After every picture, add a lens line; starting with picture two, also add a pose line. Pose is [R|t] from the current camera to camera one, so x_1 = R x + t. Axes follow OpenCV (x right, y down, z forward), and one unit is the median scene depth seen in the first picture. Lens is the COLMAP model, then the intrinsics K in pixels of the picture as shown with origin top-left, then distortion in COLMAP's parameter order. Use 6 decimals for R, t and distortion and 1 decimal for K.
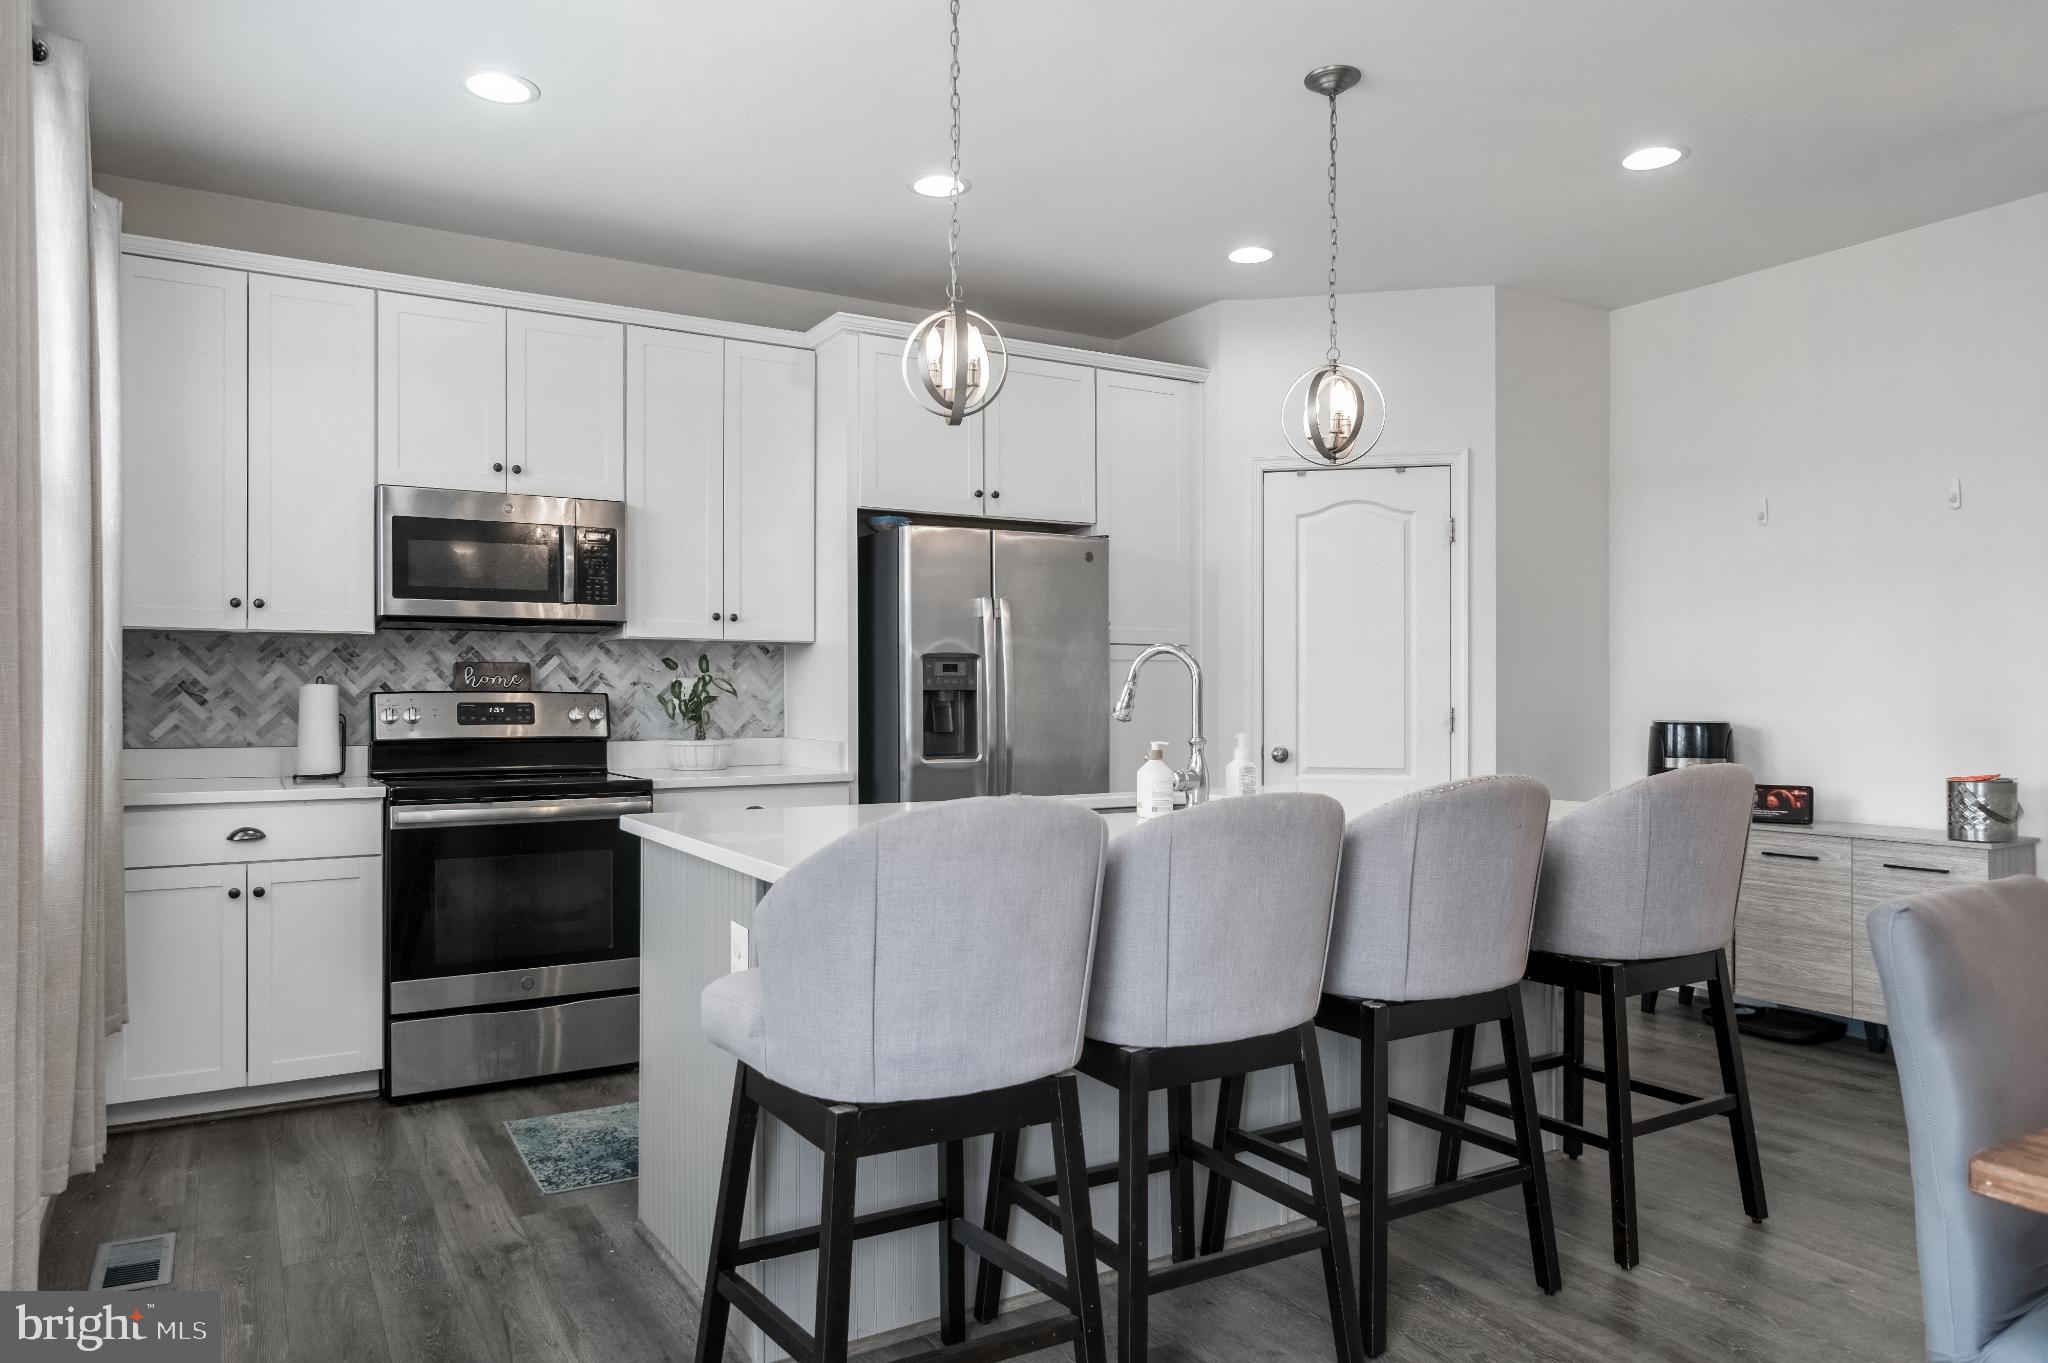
lens RADIAL K [[1351.7, 0, 1027.6], [0, 1351.7, 693.3], [0, 0, 1]] dist [0.021733, 0.002010]
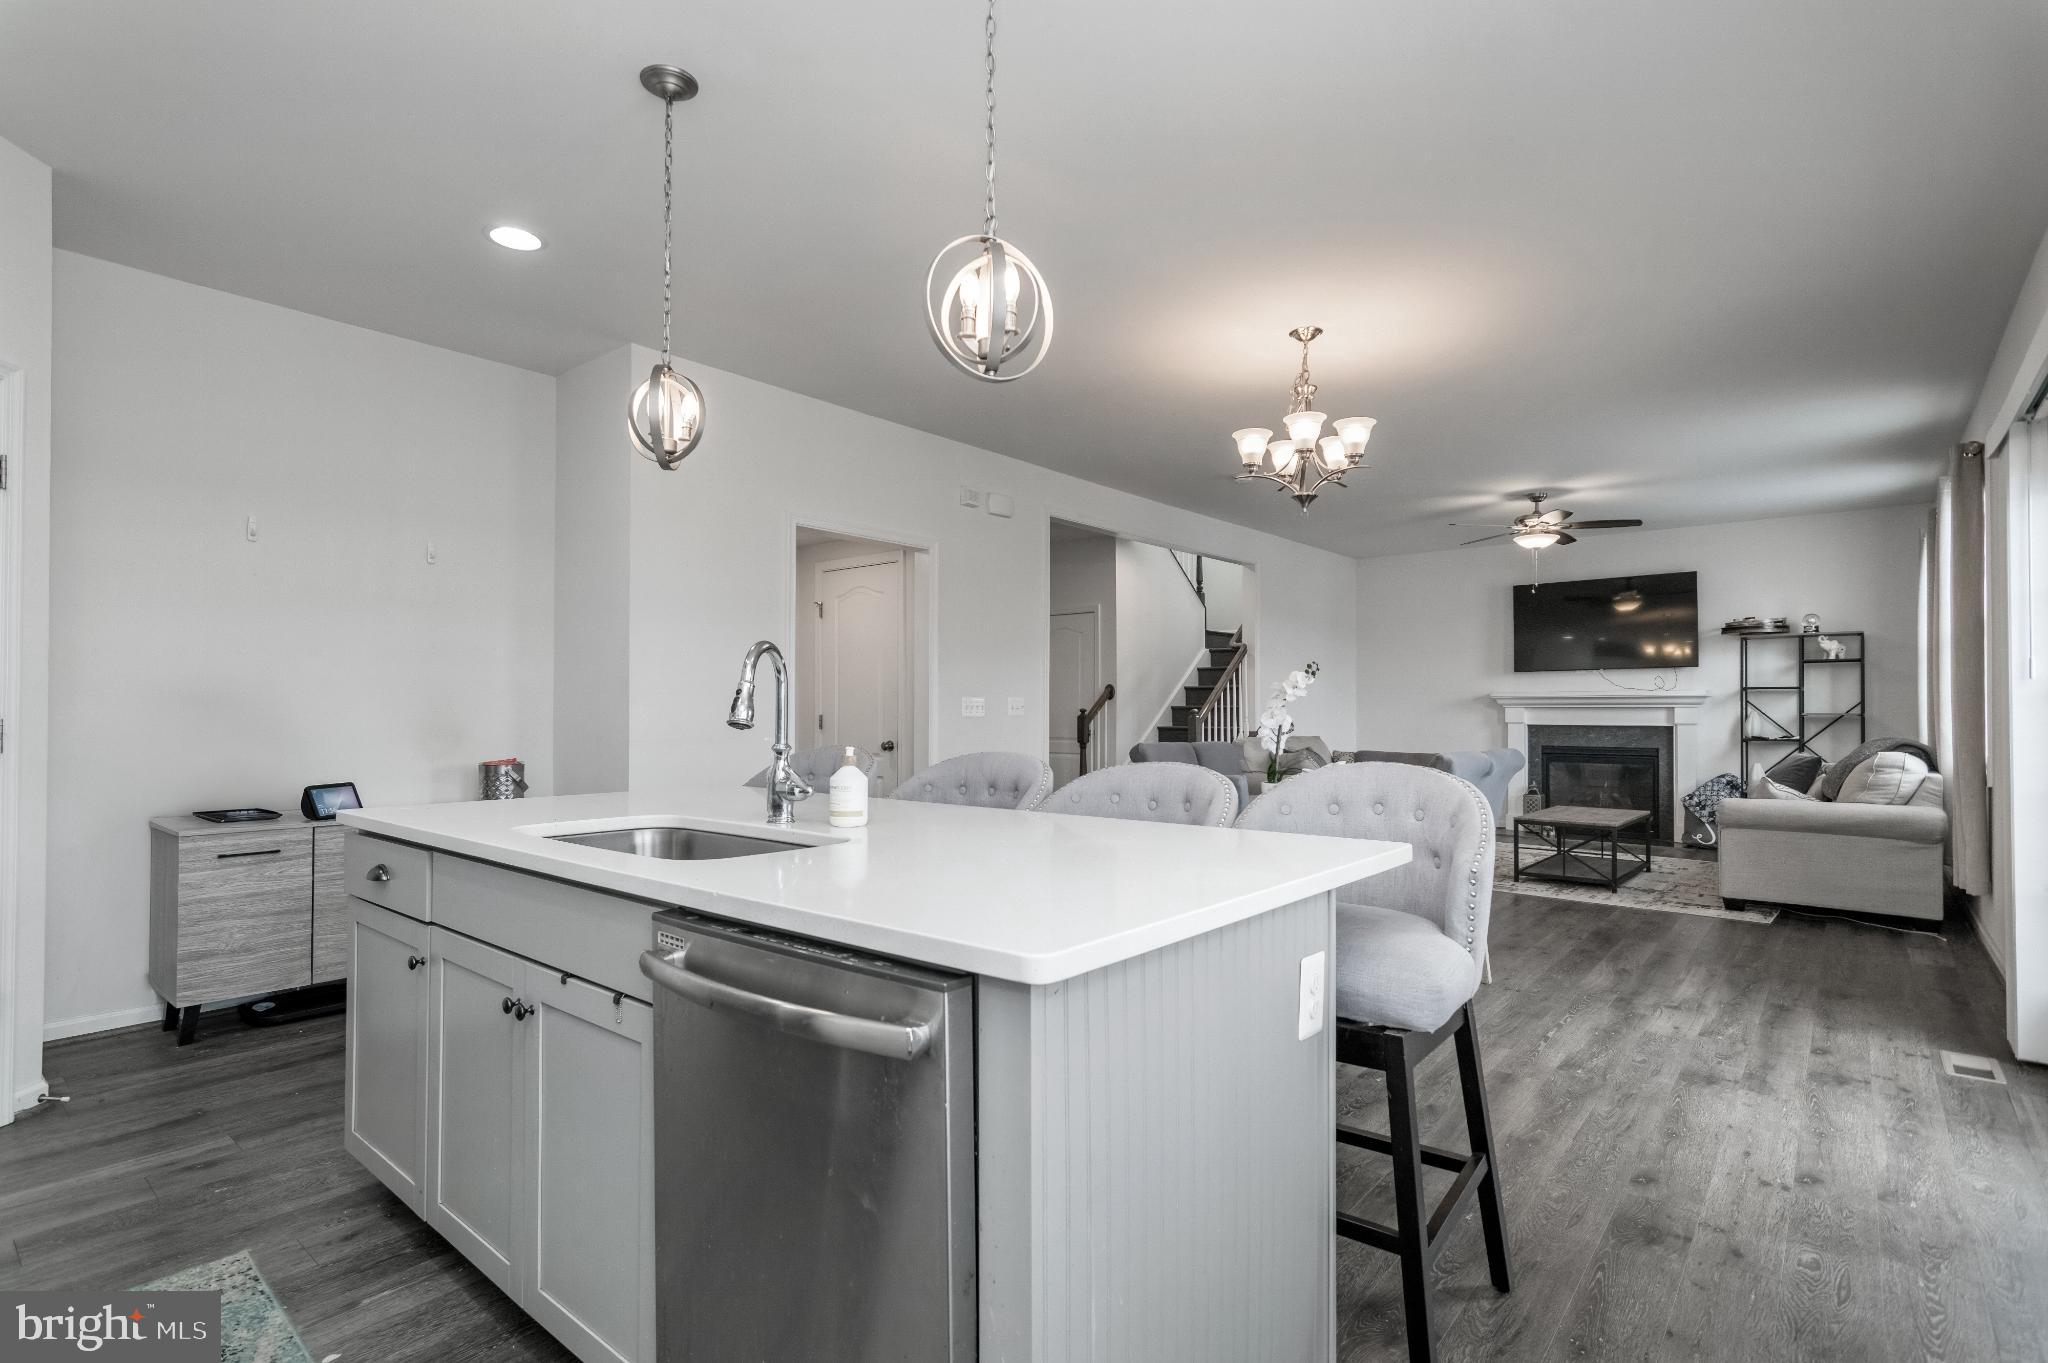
lens RADIAL K [[997.2, 0, 1022.7], [0, 997.2, 686.9], [0, 0, 1]] dist [-0.000070, -0.000392]
pose [[-0.344763, 0.024272, 0.938376, -1.321406], [-0.000834, 0.999657, -0.026164, 0.018573], [-0.938690, -0.009803, -0.344624, 2.249151]]
